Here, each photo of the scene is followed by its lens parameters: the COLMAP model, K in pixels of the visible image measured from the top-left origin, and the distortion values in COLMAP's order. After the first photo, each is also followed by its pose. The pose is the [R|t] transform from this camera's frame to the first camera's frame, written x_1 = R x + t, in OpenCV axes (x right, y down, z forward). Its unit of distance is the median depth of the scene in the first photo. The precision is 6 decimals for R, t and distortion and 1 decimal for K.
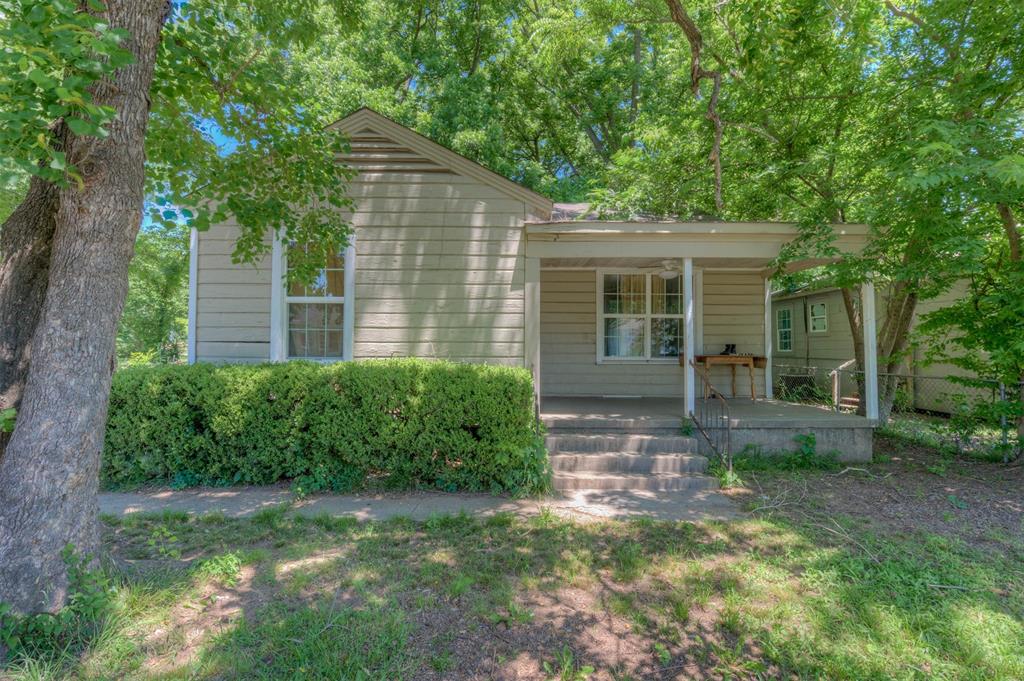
lens RADIAL K [[499.7, 0, 504.2], [0, 499.7, 339.3], [0, 0, 1]] dist [-0.012107, -0.001457]
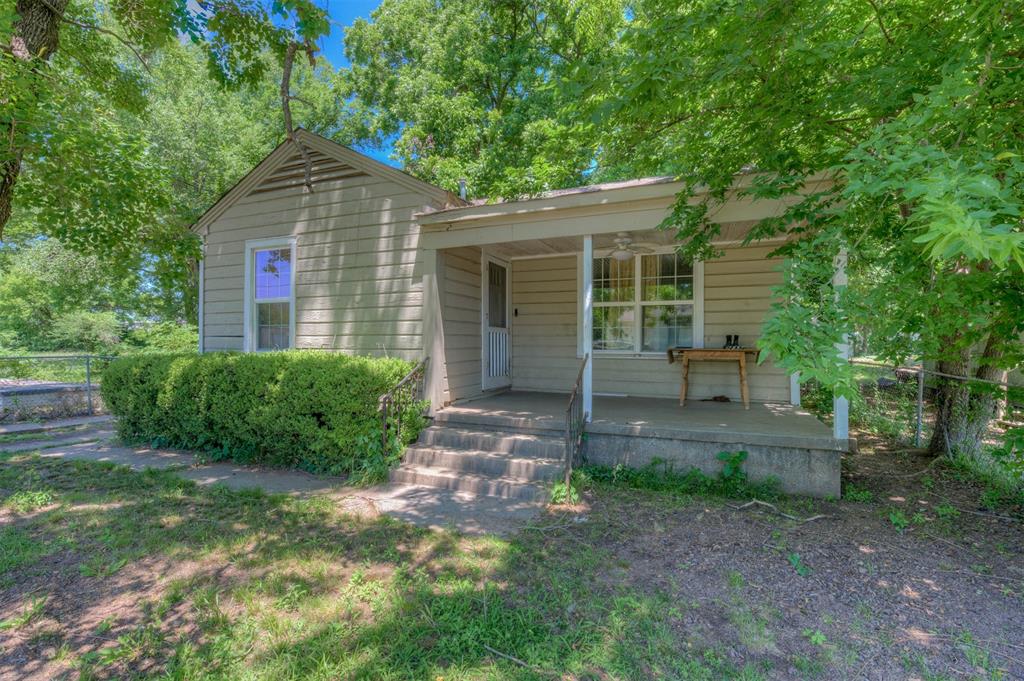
lens RADIAL K [[499.7, 0, 507.6], [0, 499.7, 343.0], [0, 0, 1]] dist [-0.012107, -0.001457]
pose [[0.911172, -0.001640, -0.412023, 0.606666], [0.009555, 0.999807, 0.017150, 0.006964], [0.411915, -0.019564, 0.911012, 0.157223]]
